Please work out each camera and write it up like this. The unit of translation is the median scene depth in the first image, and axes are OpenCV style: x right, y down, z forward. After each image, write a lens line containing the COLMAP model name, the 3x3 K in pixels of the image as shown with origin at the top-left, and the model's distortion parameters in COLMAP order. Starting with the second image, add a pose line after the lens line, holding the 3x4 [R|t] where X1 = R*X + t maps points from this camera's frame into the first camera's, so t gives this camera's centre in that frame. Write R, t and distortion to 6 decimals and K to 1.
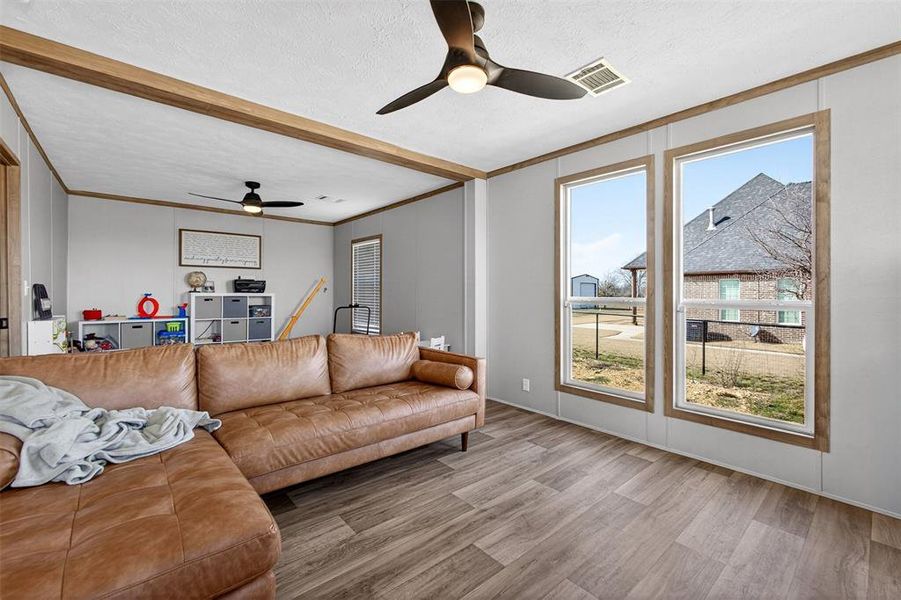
lens RADIAL K [[382.9, 0, 449.9], [0, 382.9, 294.6], [0, 0, 1]] dist [-0.009670, 0.000356]
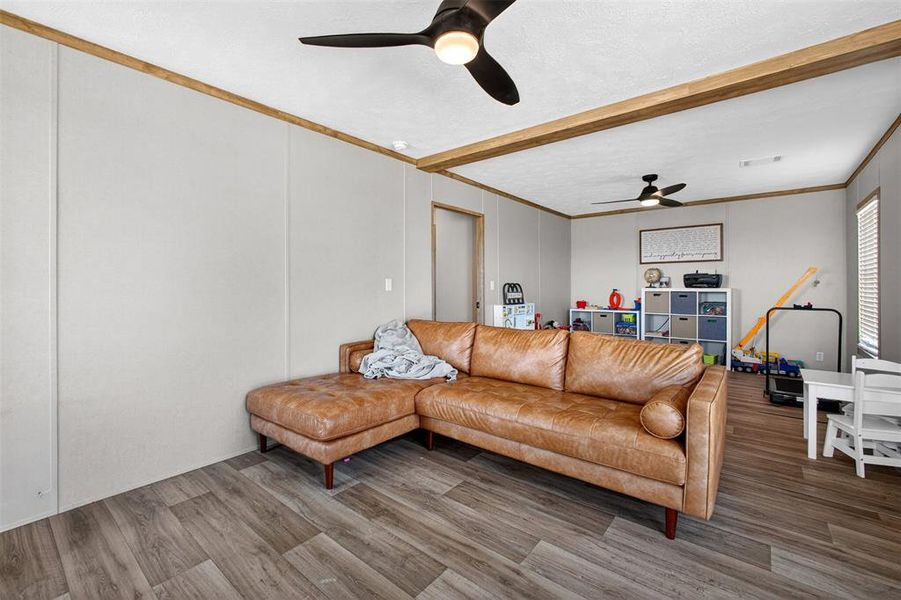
lens RADIAL K [[383.5, 0, 451.8], [0, 383.5, 288.9], [0, 0, 1]] dist [-0.002496, 0.000137]
pose [[0.180257, -0.000957, -0.983619, 0.403589], [-0.002226, 0.999997, -0.001381, 0.000326], [0.983617, 0.002439, 0.180254, 0.360901]]
